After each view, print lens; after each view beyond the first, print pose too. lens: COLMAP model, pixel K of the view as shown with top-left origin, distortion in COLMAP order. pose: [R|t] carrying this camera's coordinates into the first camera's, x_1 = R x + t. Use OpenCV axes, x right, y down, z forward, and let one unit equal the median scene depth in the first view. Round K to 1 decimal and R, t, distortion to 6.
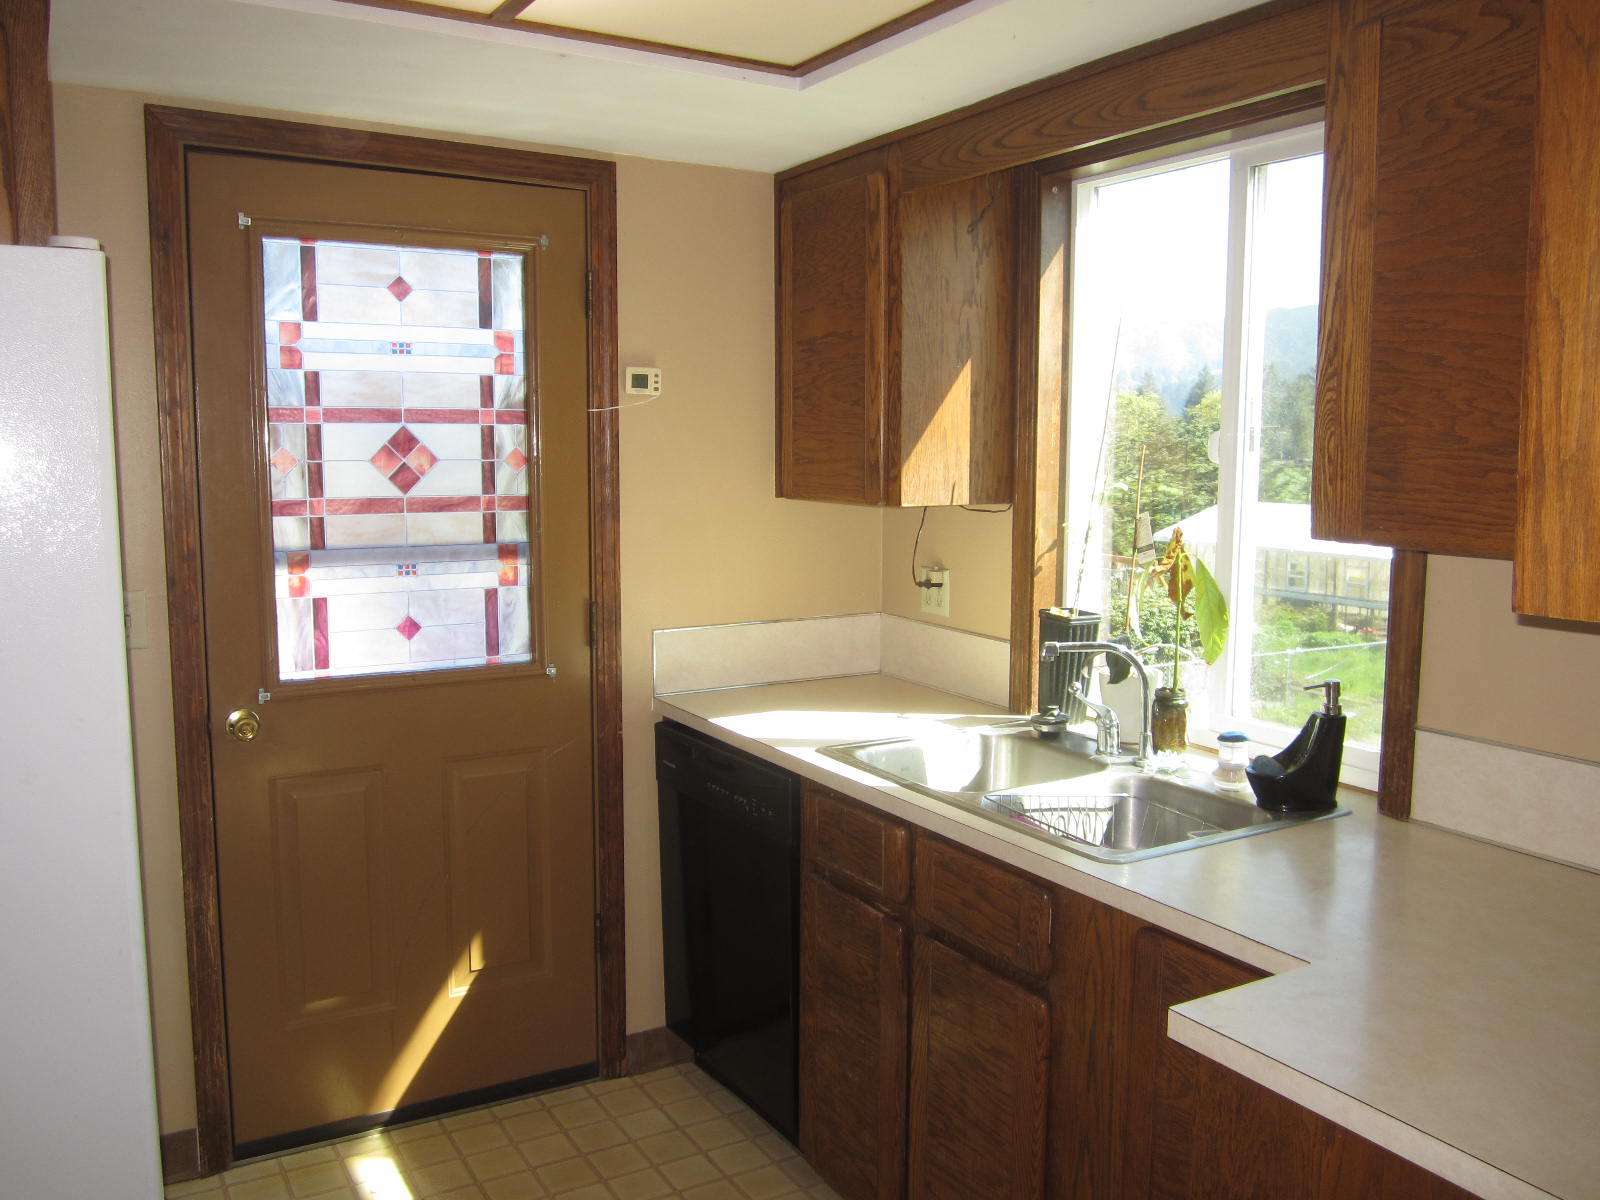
lens RADIAL K [[1327.1, 0, 800.0], [0, 1327.1, 600.0], [0, 0, 1]] dist [-0.042379, 0.013584]
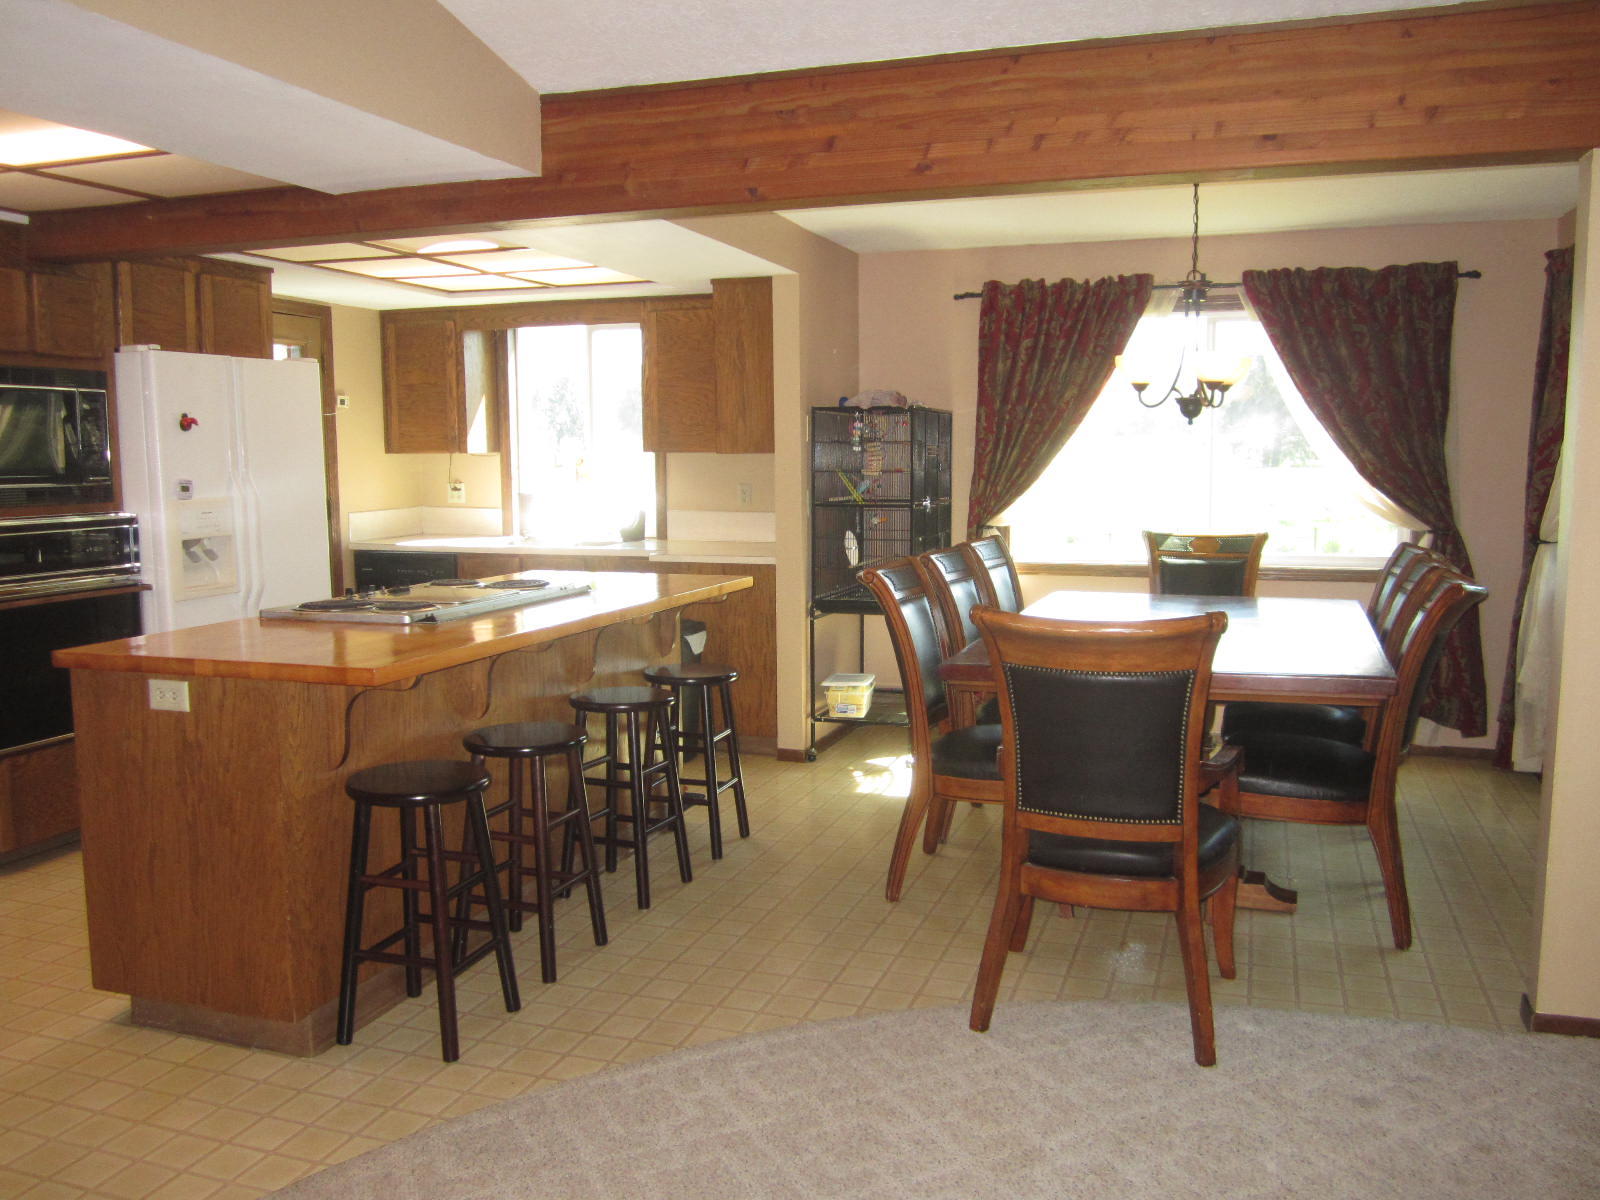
lens RADIAL K [[1327.1, 0, 800.0], [0, 1327.1, 600.0], [0, 0, 1]] dist [-0.042379, 0.013584]
pose [[0.767404, -0.085238, 0.635472, -1.030694], [0.084719, 0.995914, 0.031278, 0.177537], [-0.635542, 0.029833, 0.771490, -1.296550]]
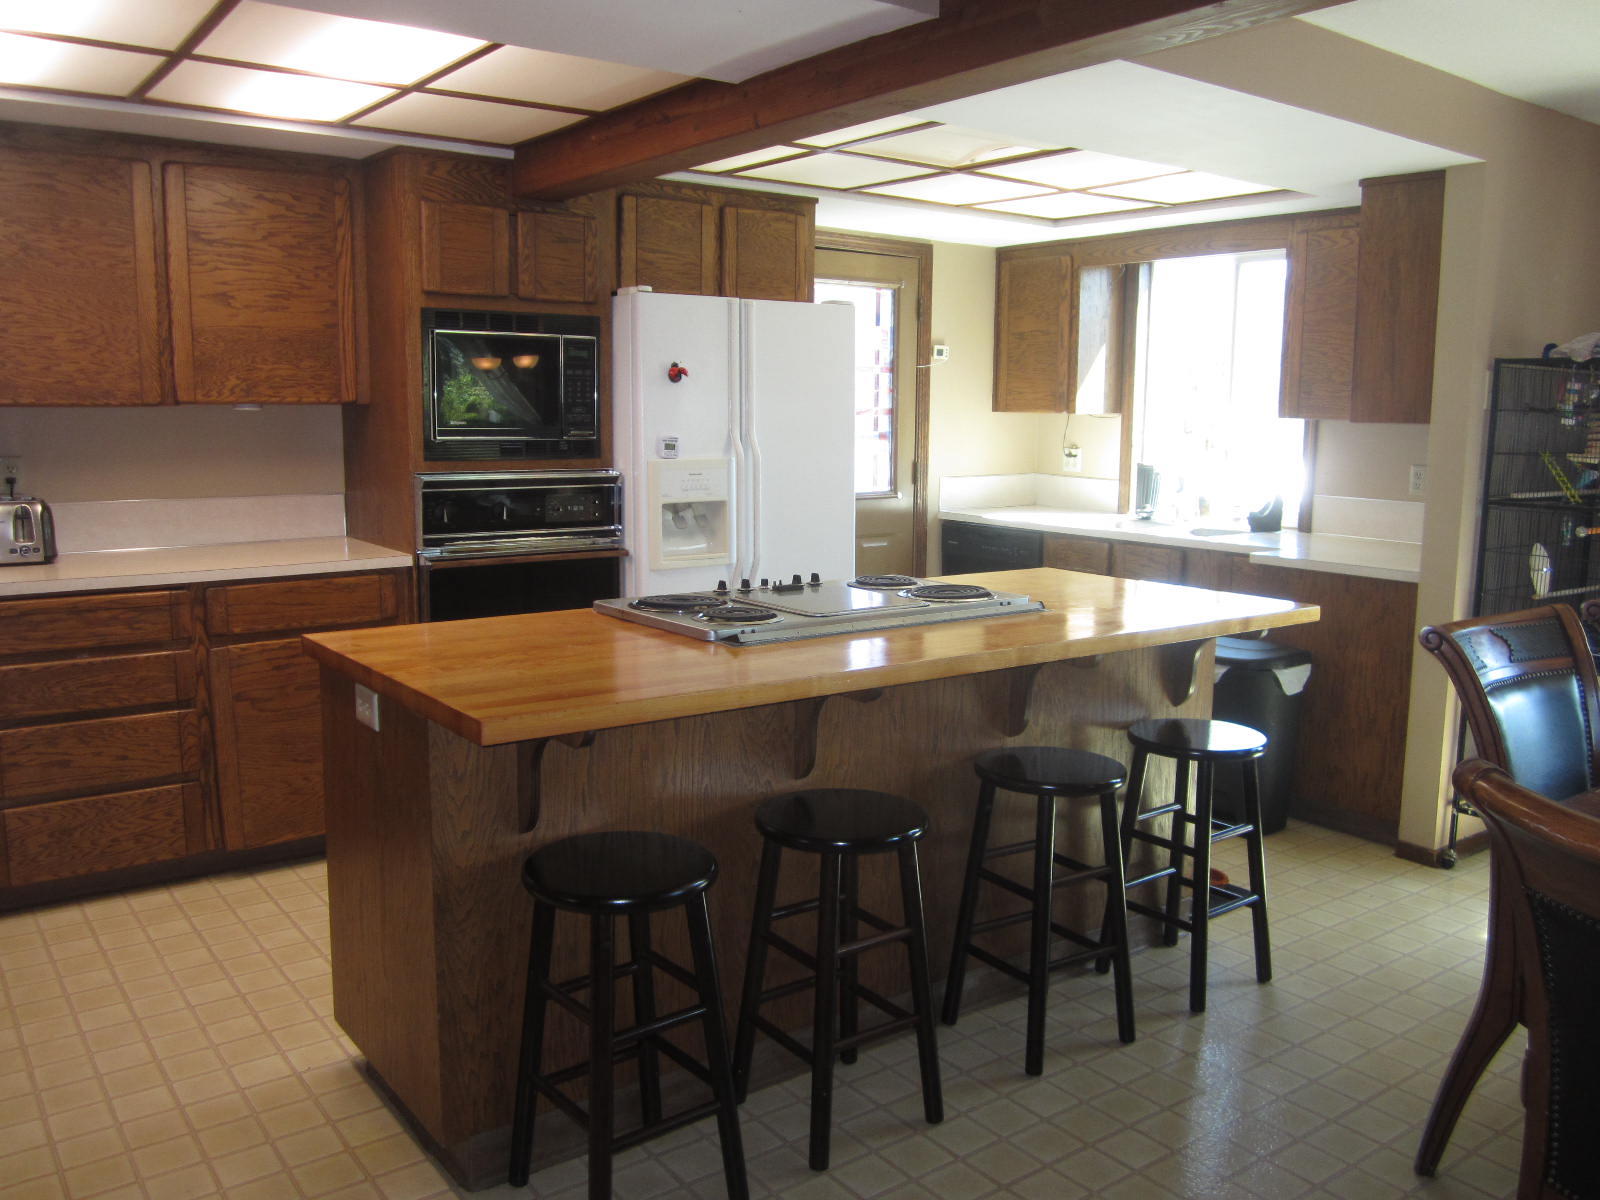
lens RADIAL K [[1327.1, 0, 800.0], [0, 1327.1, 600.0], [0, 0, 1]] dist [-0.042379, 0.013584]
pose [[0.994700, -0.011619, 0.102162, -0.567682], [0.008075, 0.999353, 0.035038, 0.146336], [-0.102503, -0.034028, 0.994150, -1.046127]]
